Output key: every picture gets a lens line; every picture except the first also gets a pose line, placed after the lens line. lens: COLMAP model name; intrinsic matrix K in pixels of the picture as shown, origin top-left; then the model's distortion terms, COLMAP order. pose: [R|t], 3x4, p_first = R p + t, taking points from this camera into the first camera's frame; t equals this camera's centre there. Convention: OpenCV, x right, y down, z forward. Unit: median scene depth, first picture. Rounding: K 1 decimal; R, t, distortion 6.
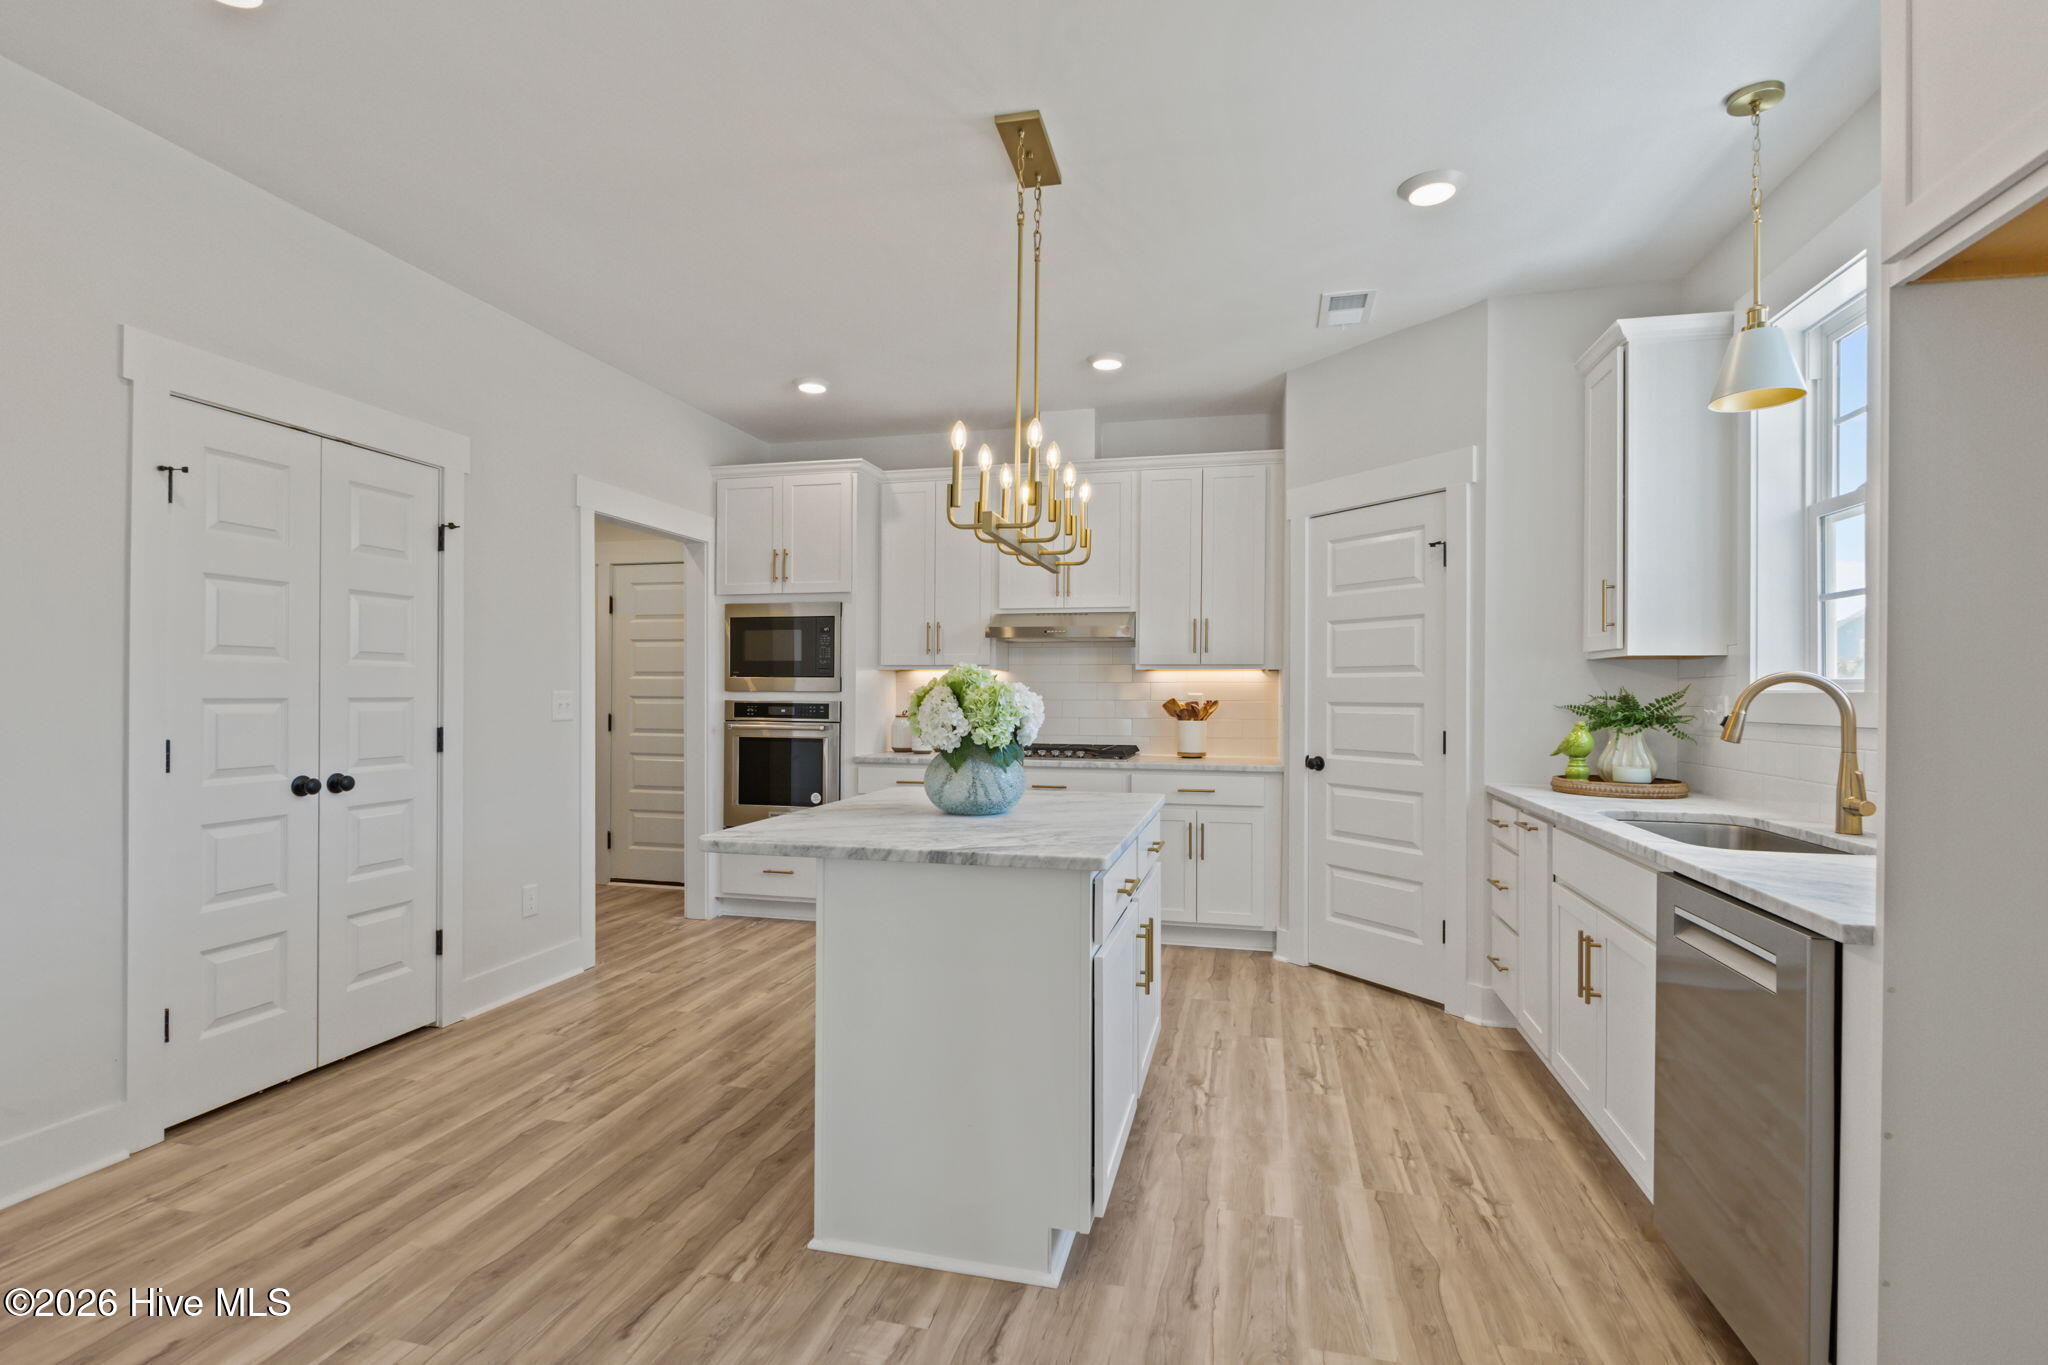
lens RADIAL K [[952.8, 0, 1024.0], [0, 952.8, 682.5], [0, 0, 1]] dist [-0.008502, -0.000342]
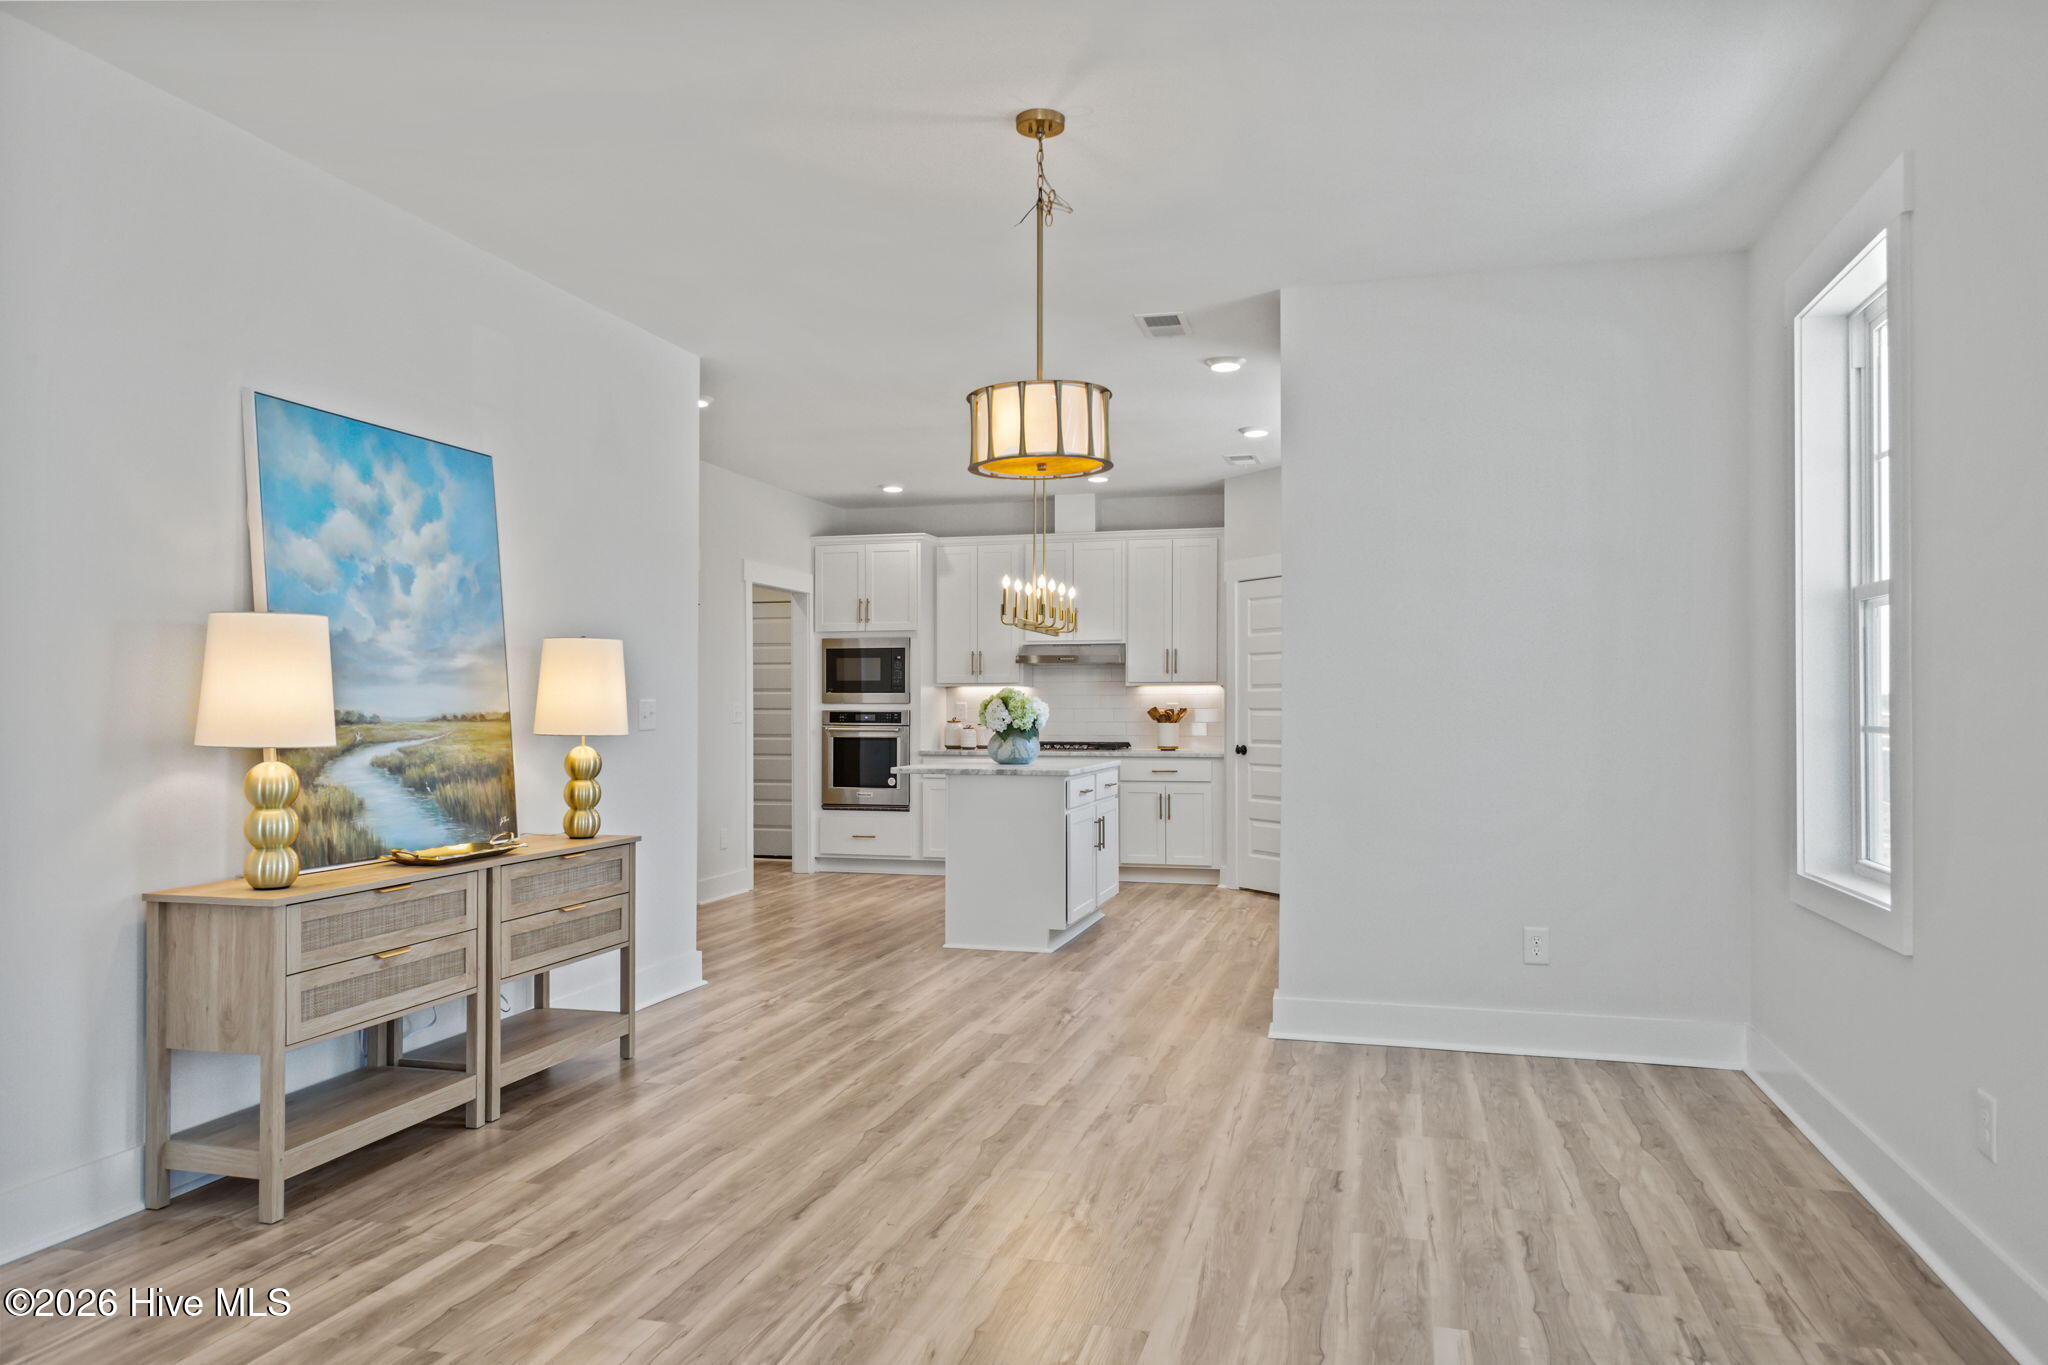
lens RADIAL K [[1356.5, 0, 1033.0], [0, 1356.5, 688.4], [0, 0, 1]] dist [0.005279, -0.000093]
pose [[0.999759, -0.006035, -0.021117, 0.025191], [0.005979, 0.999978, -0.002733, -0.005378], [0.021133, 0.002606, 0.999773, -0.945065]]
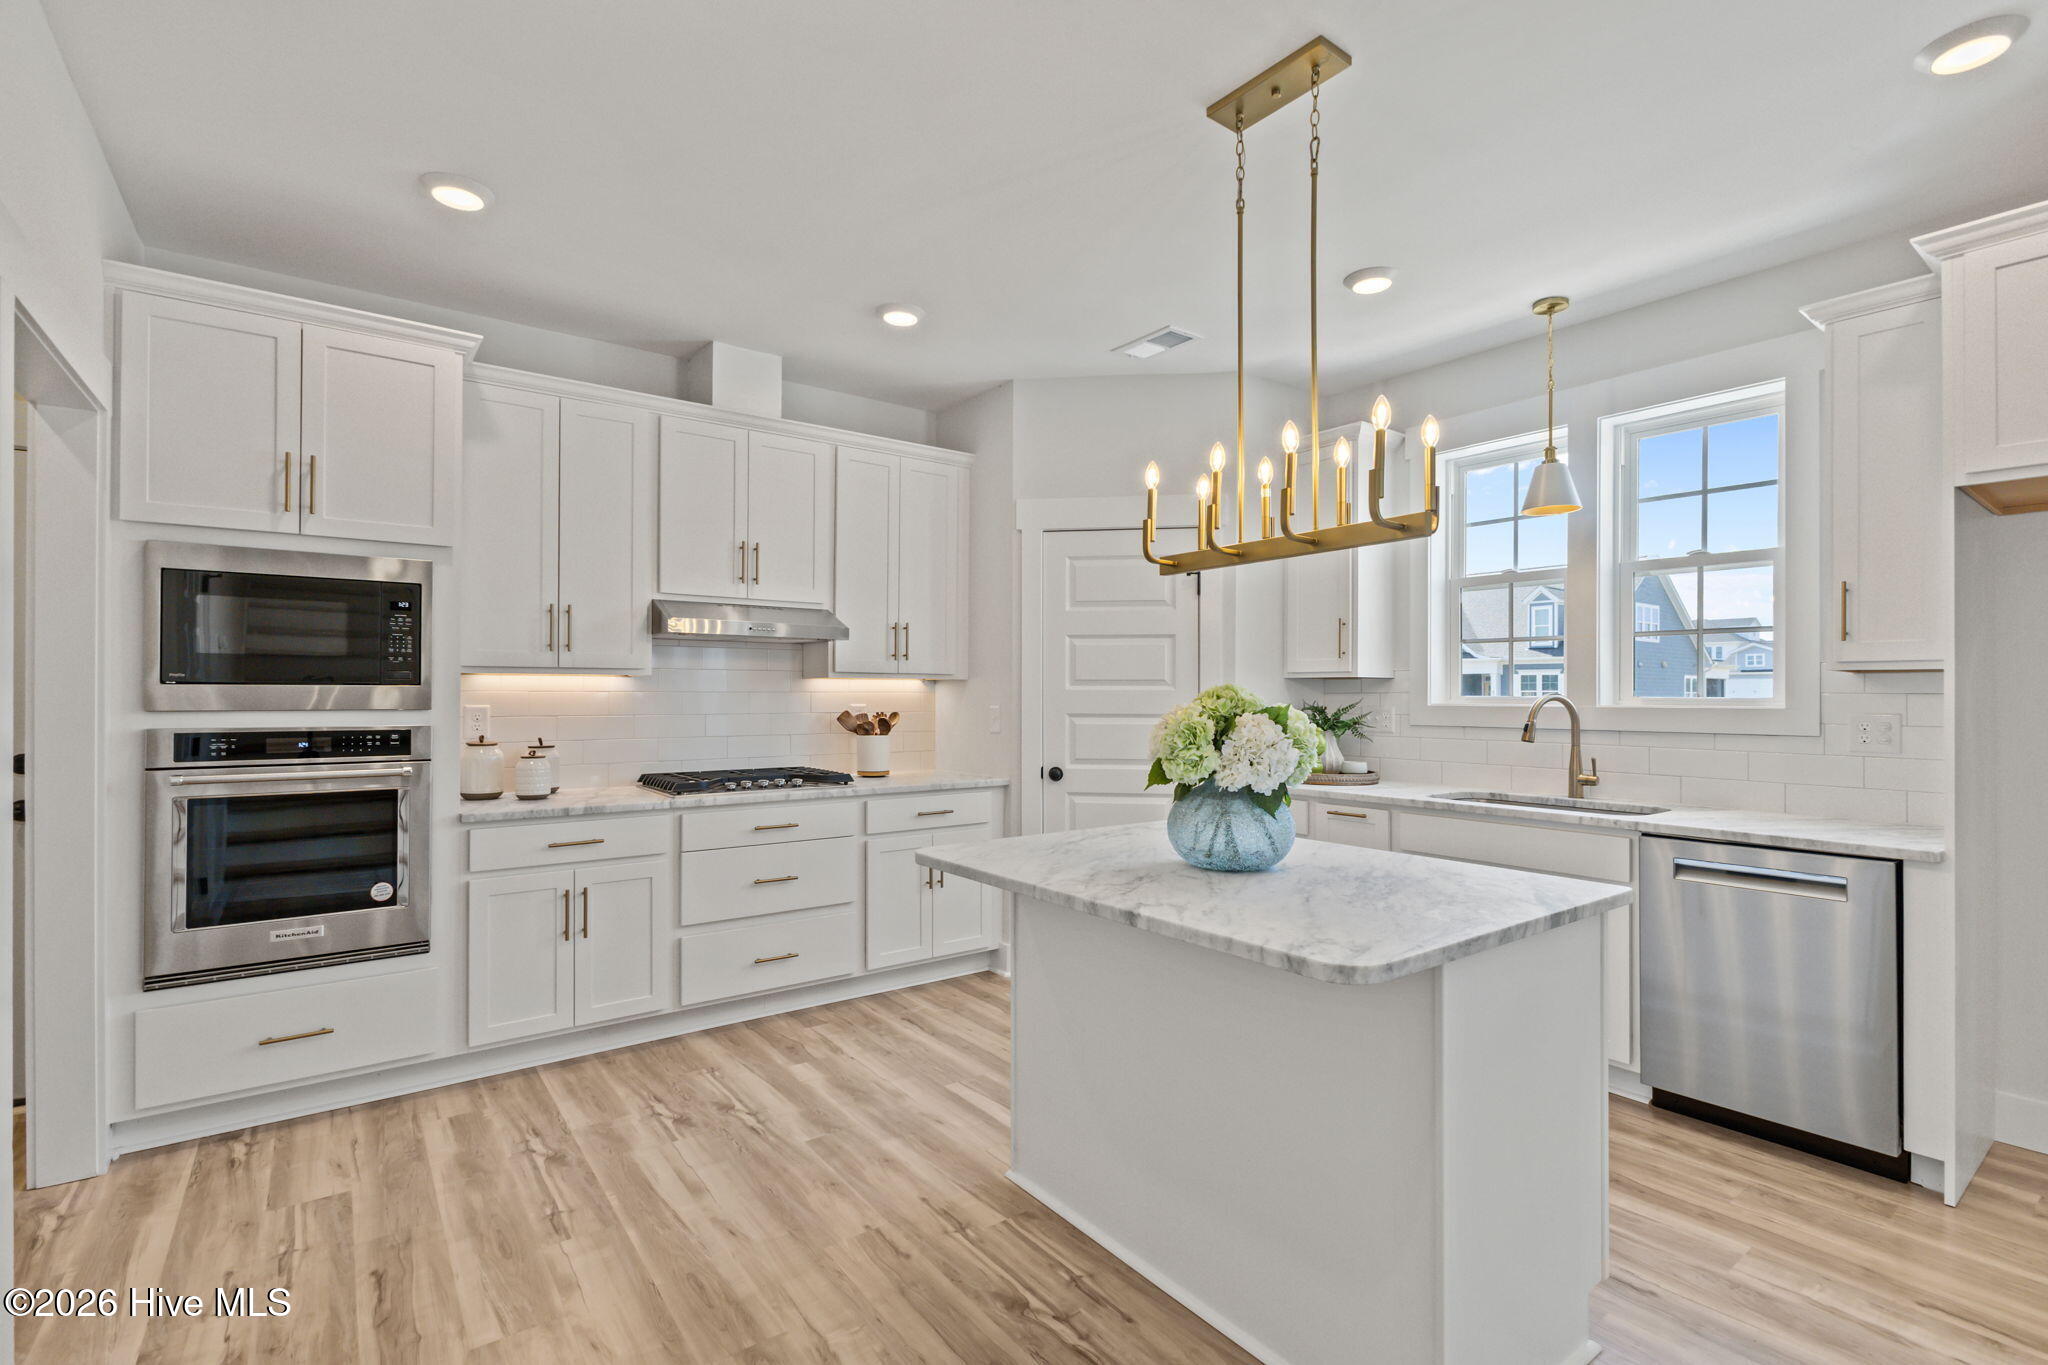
lens RADIAL K [[933.4, 0, 1023.7], [0, 933.4, 685.9], [0, 0, 1]] dist [0.000884, 0.000110]
pose [[0.636824, 0.002390, 0.771006, -0.415119], [-0.008438, 0.999957, 0.003870, -0.011024], [-0.770963, -0.008970, 0.636816, 0.334582]]
